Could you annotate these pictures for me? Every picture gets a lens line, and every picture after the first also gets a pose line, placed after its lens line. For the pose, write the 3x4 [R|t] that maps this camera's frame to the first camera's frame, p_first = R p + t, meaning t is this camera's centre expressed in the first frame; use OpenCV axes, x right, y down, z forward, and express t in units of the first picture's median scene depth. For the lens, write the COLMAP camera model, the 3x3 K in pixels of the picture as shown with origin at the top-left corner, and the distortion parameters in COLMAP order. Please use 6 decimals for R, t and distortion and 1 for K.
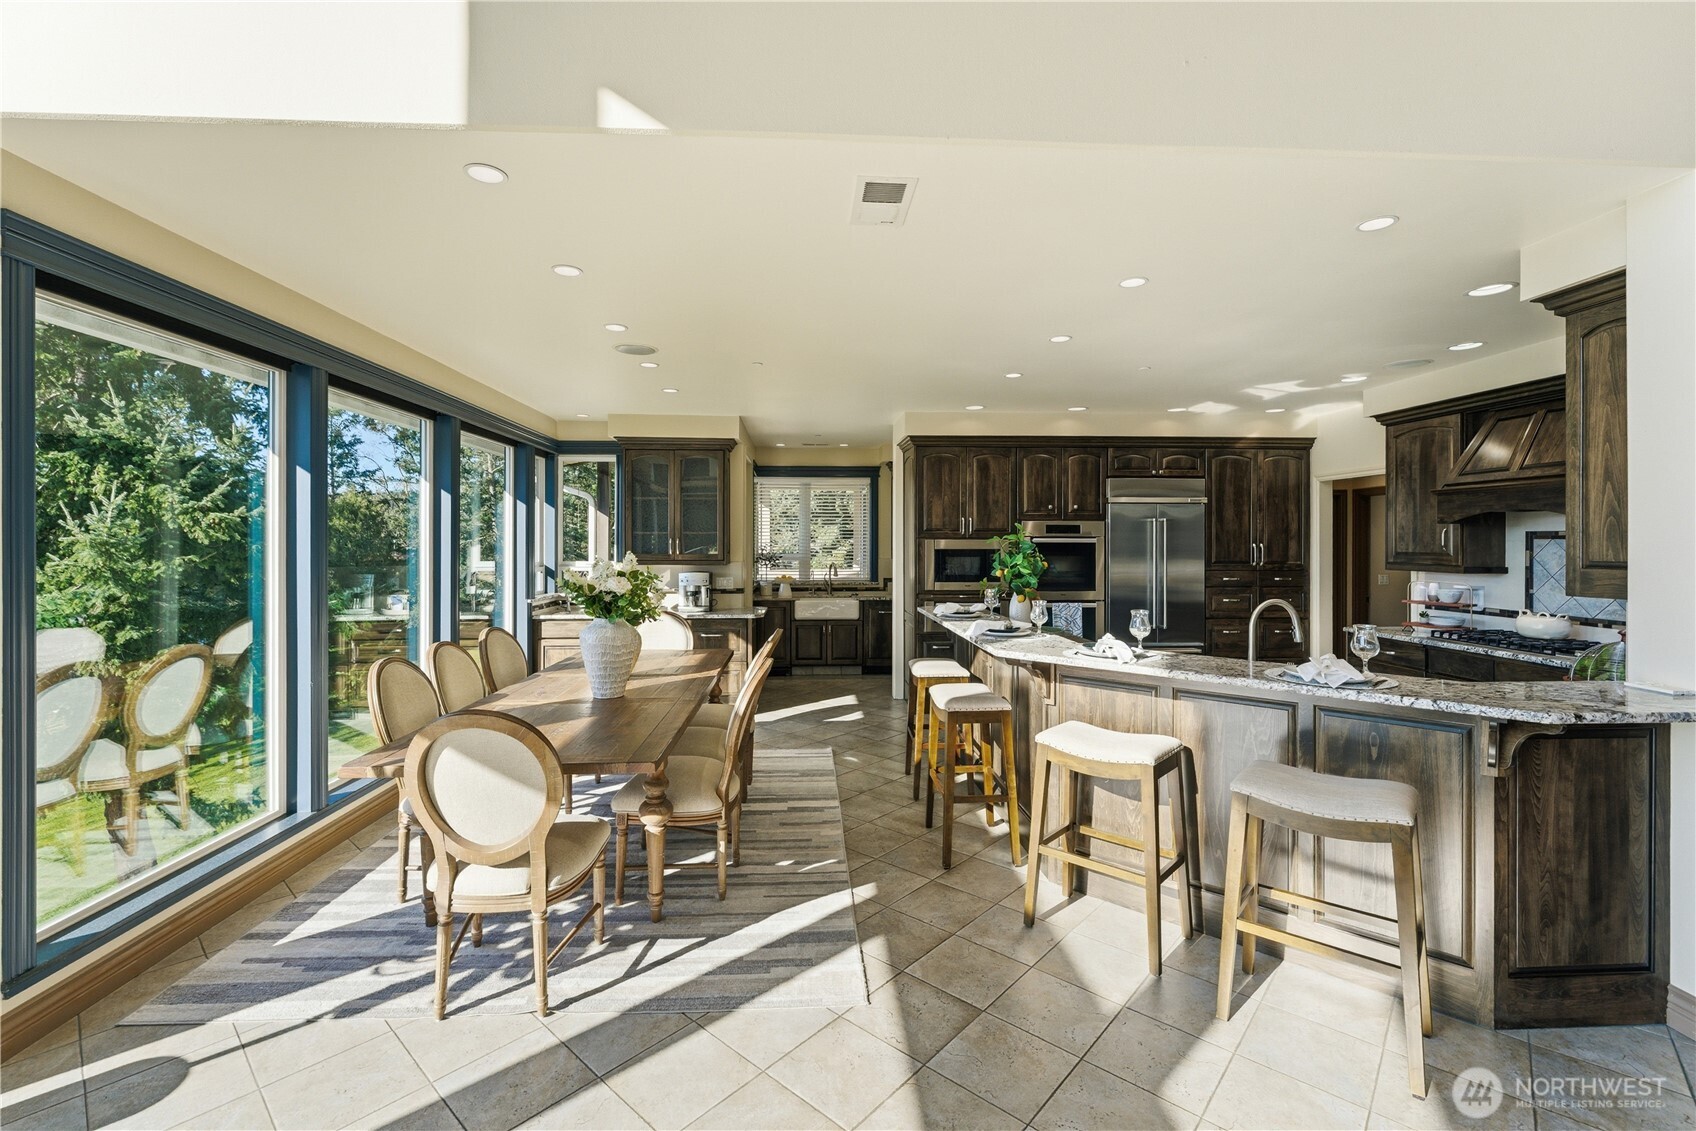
lens RADIAL K [[719.3, 0, 848.0], [0, 719.3, 565.5], [0, 0, 1]] dist [0.018068, 0.000074]
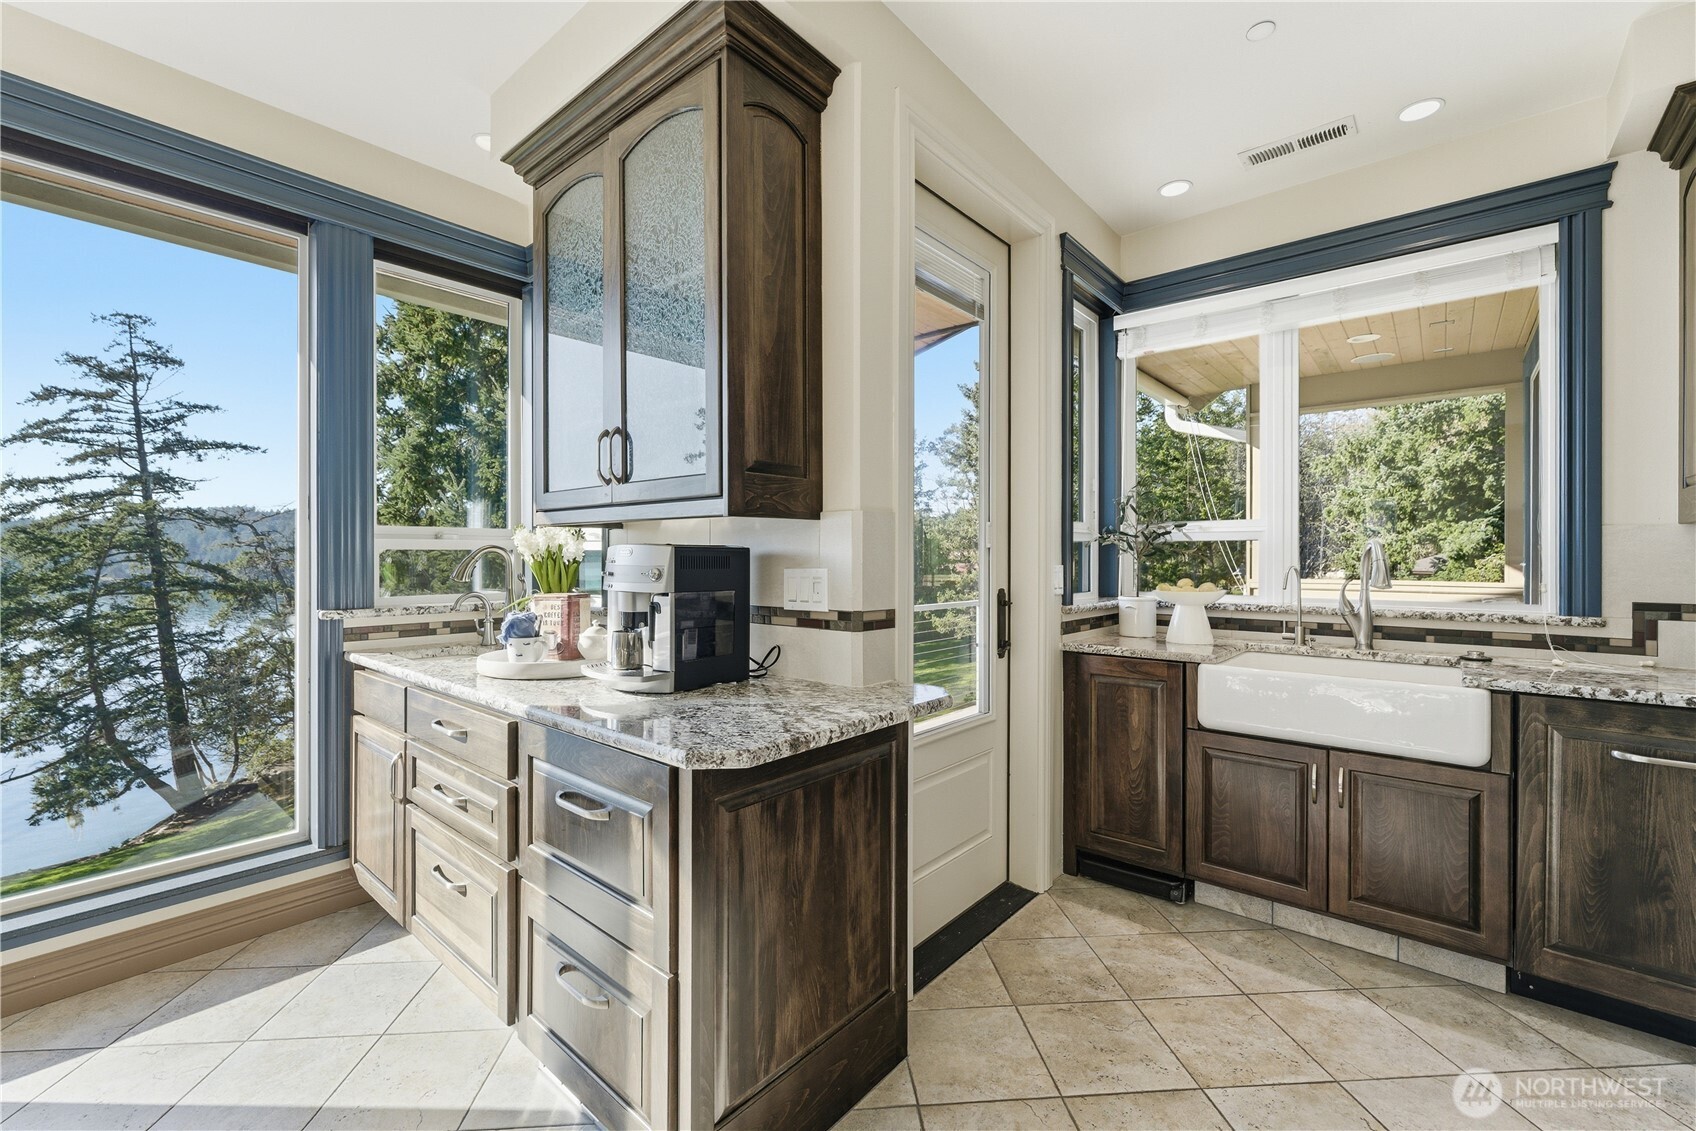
lens RADIAL K [[719.3, 0, 848.0], [0, 719.3, 565.5], [0, 0, 1]] dist [0.018068, 0.000074]
pose [[0.740860, 0.010406, -0.671578, 0.019392], [-0.023733, 0.999661, -0.010692, 0.014825], [0.671239, 0.023860, 0.740856, 0.666936]]
